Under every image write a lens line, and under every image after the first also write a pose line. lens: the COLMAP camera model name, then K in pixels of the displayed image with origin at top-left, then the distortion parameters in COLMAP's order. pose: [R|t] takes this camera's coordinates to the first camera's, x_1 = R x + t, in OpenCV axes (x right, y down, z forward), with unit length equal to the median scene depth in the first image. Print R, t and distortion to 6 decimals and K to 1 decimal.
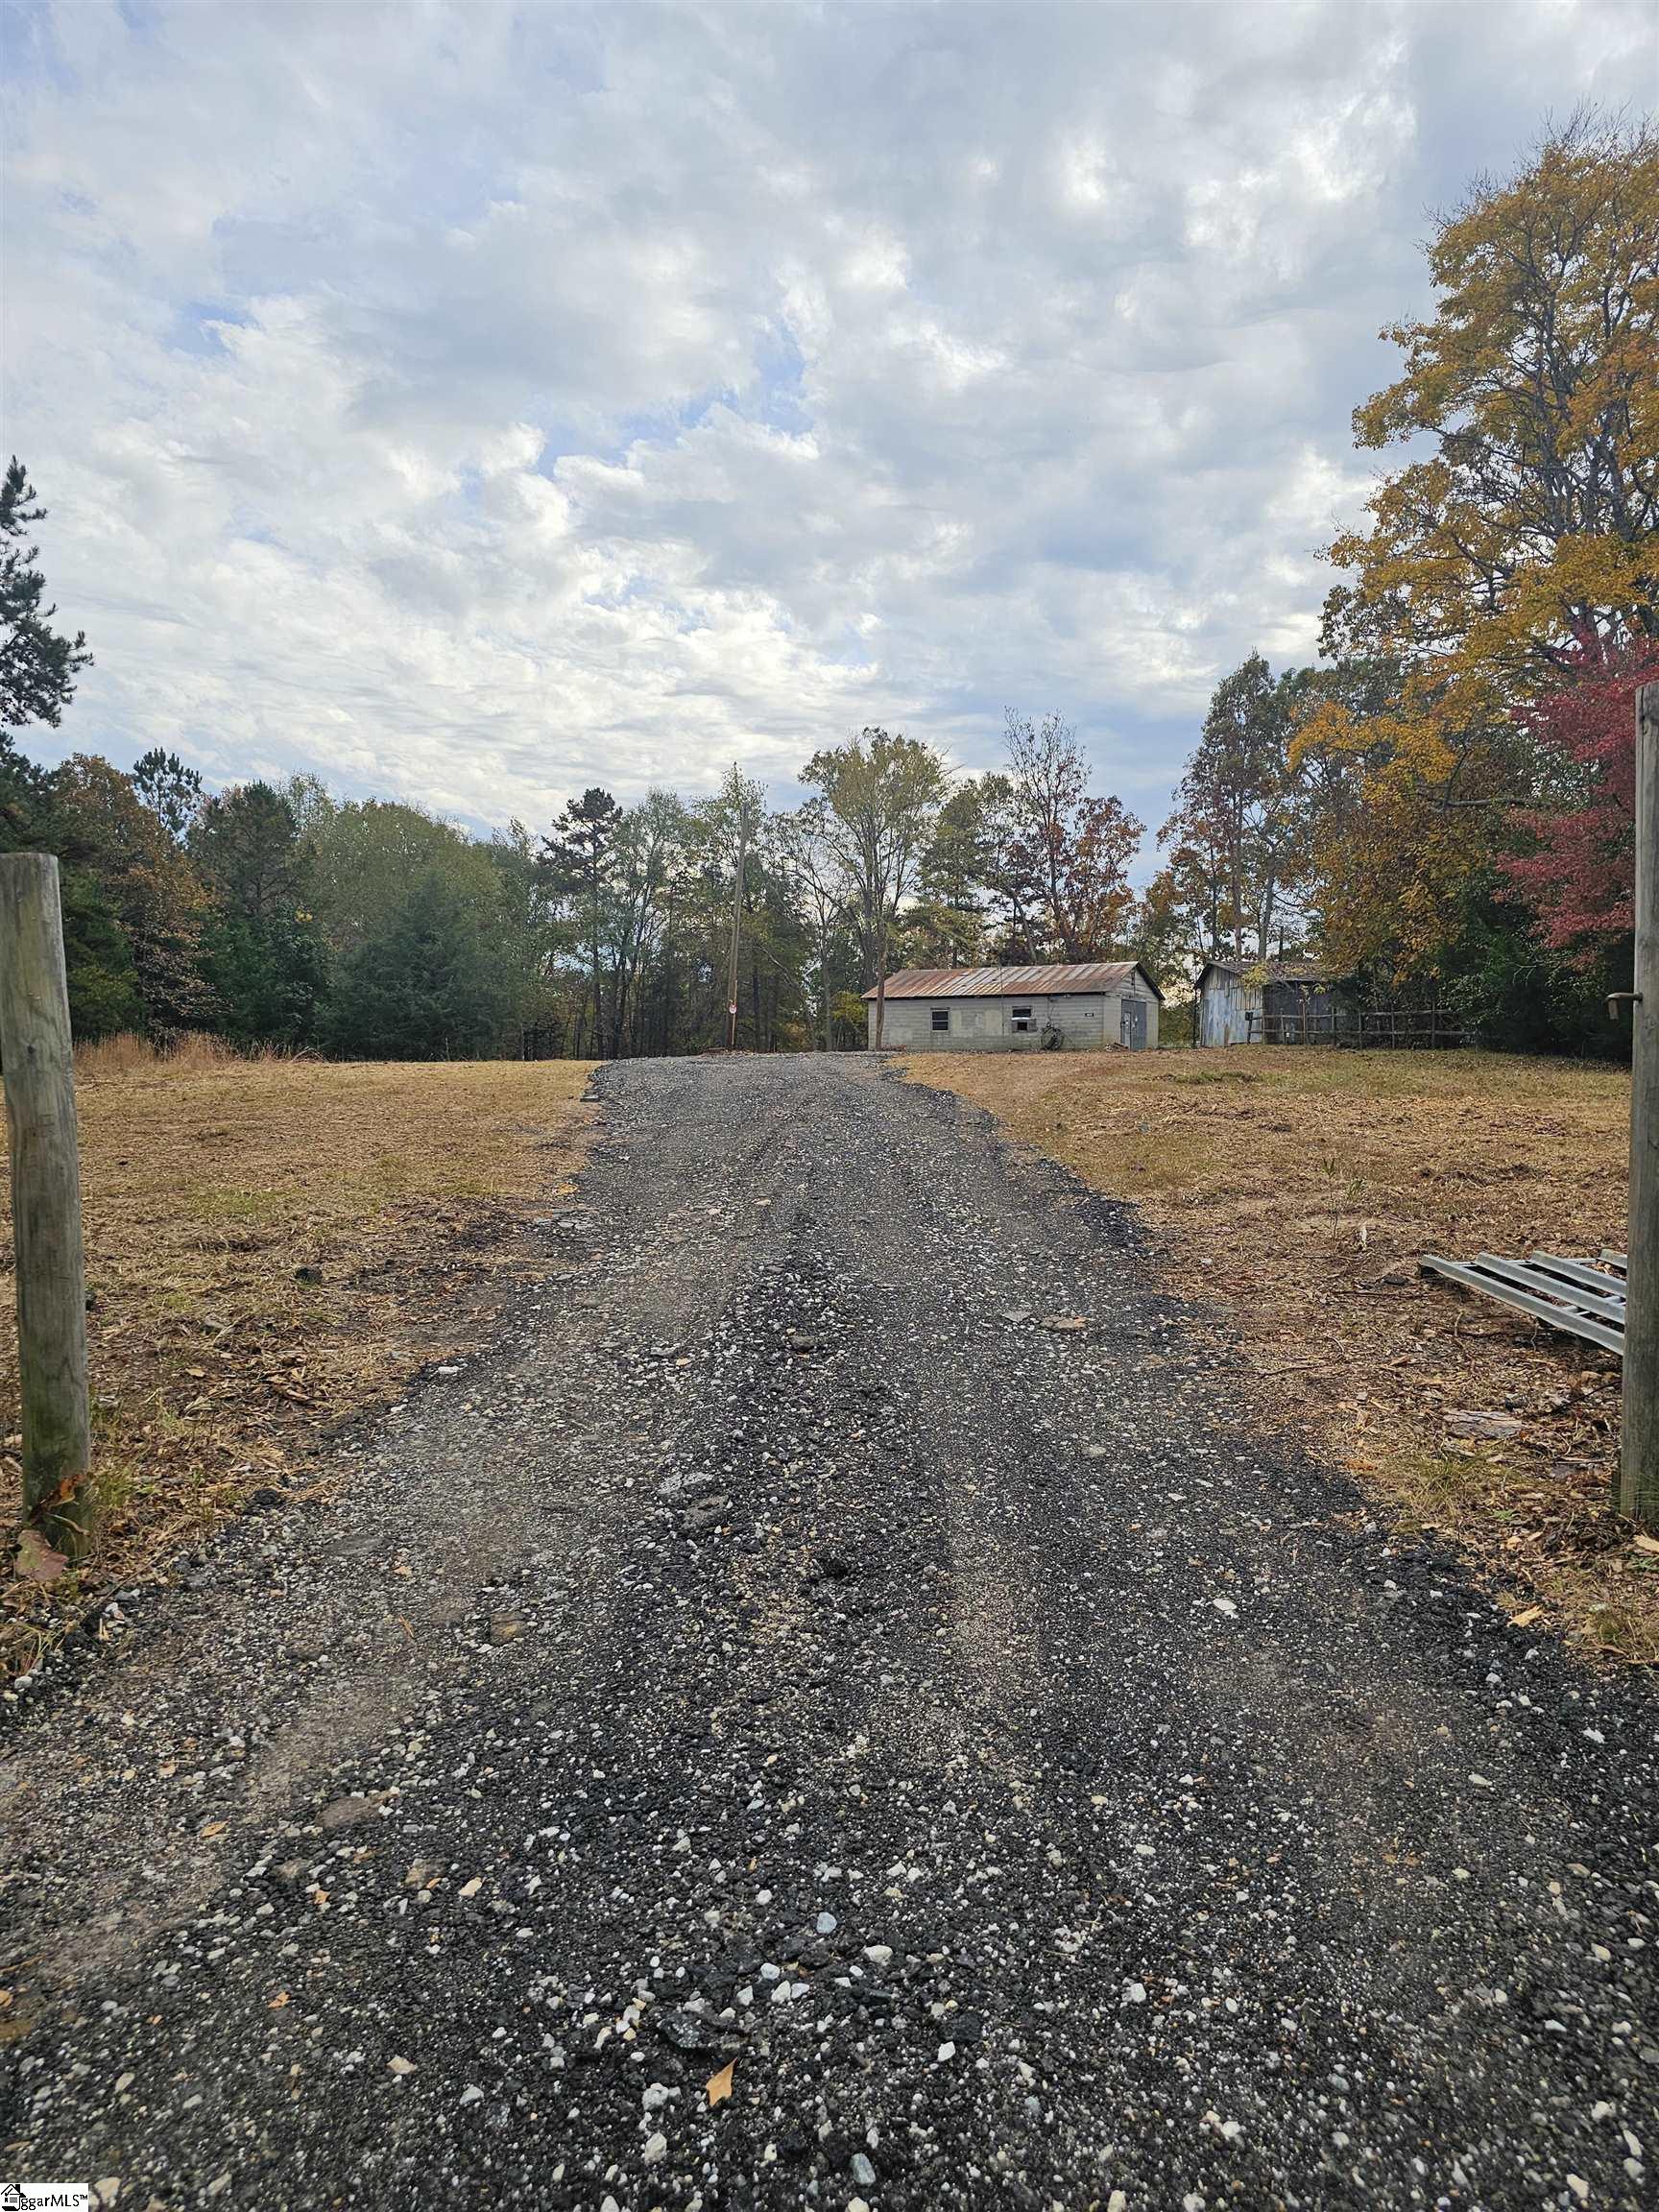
lens RADIAL K [[1371.1, 0, 829.5], [0, 1371.1, 1106.0], [0, 0, 1]] dist [0.004346, -0.025343]
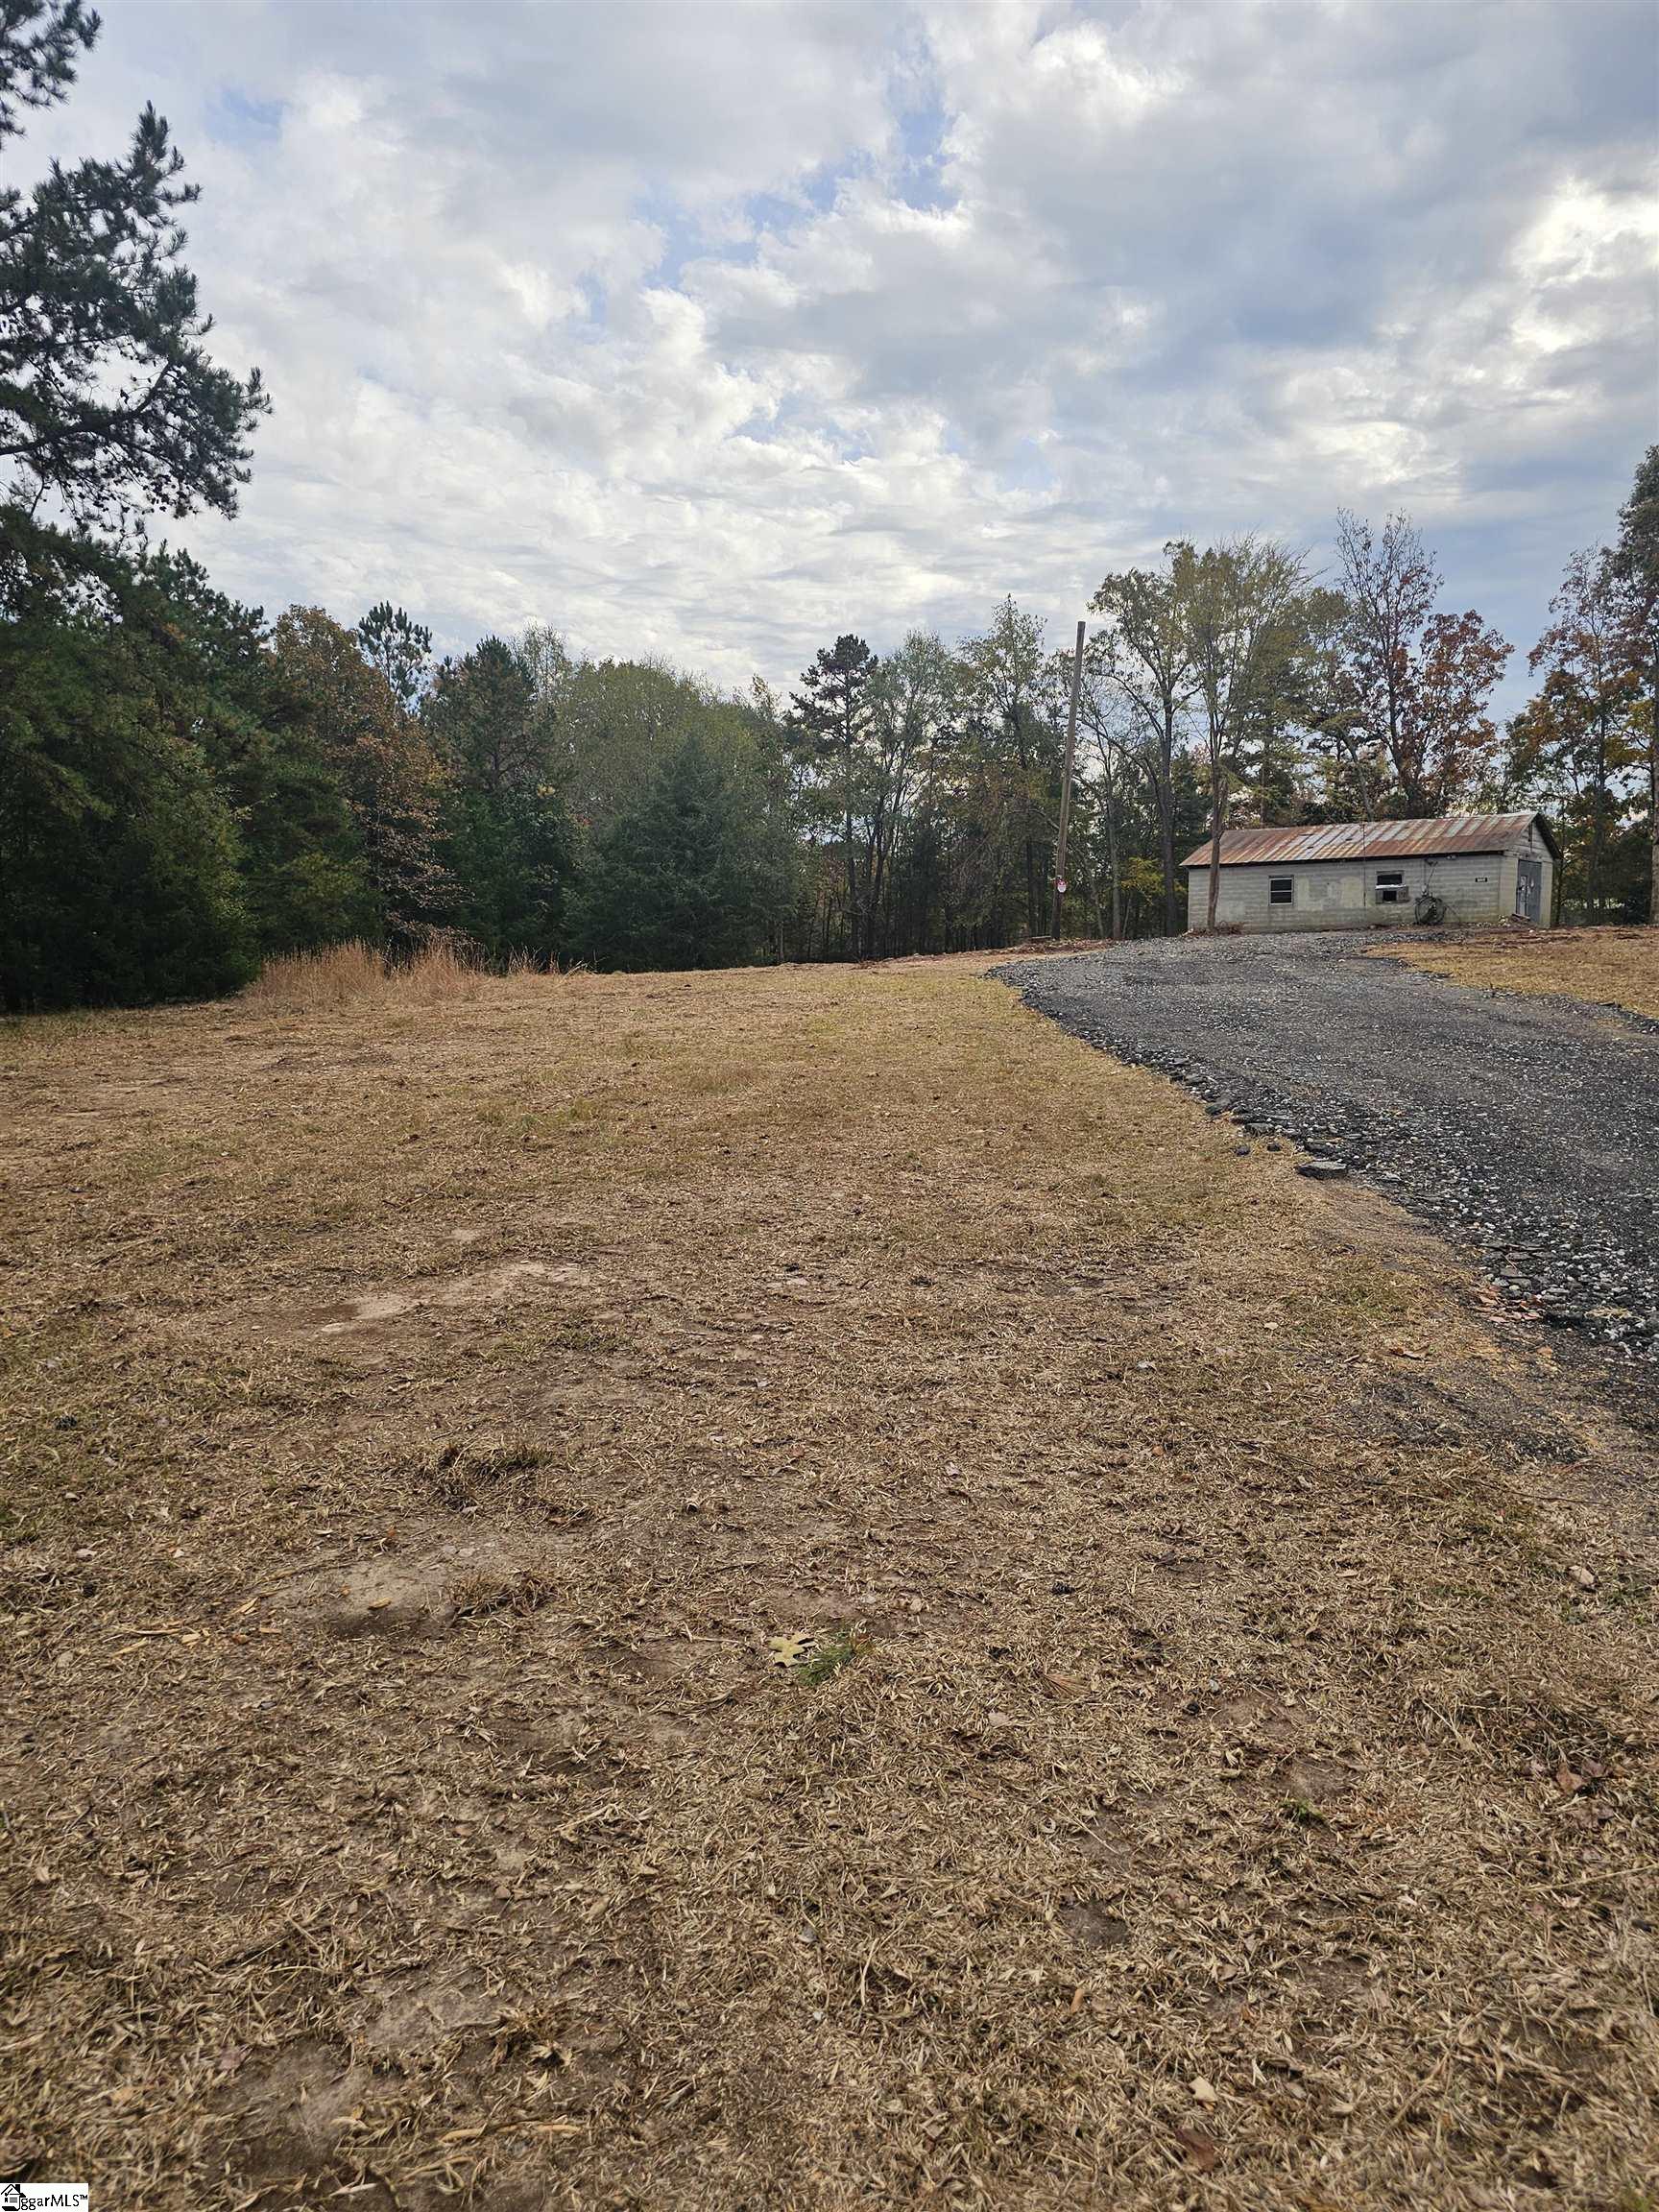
lens RADIAL K [[1371.1, 0, 829.5], [0, 1371.1, 1106.0], [0, 0, 1]] dist [0.004346, -0.025343]
pose [[0.987508, 0.001946, -0.157555, -0.045536], [0.012975, 0.995524, 0.093617, -0.010918], [0.157032, -0.094492, 0.983063, 0.099889]]
